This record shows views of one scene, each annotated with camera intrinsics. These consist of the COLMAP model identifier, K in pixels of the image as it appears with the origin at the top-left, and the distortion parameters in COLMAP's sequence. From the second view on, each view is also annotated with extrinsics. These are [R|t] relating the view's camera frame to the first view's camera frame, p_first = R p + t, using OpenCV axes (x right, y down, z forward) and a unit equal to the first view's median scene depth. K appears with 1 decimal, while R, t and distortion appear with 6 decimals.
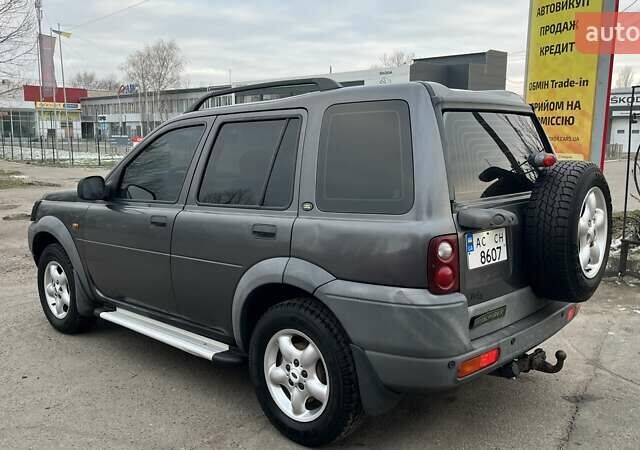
lens RADIAL K [[611.3, 0, 316.9], [0, 611.3, 226.1], [0, 0, 1]] dist [0.035832, 0.000000]
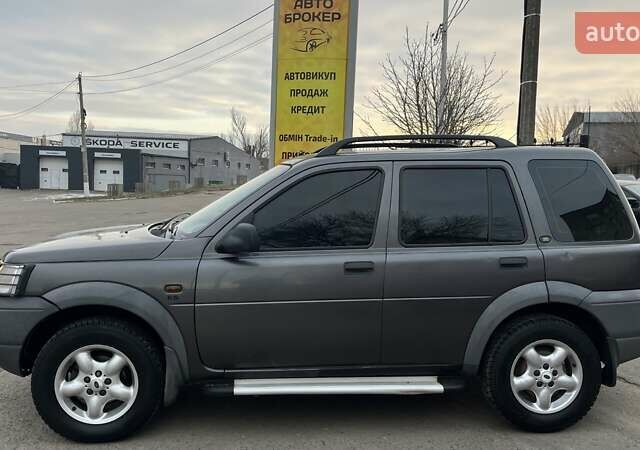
lens RADIAL K [[611.3, 0, 314.5], [0, 611.3, 222.6], [0, 0, 1]] dist [0.035832, 0.000000]
pose [[0.659330, -0.033510, 0.751106, -0.544020], [0.082424, 0.996207, -0.027908, -0.030094], [-0.747322, 0.080310, 0.659591, 0.215989]]
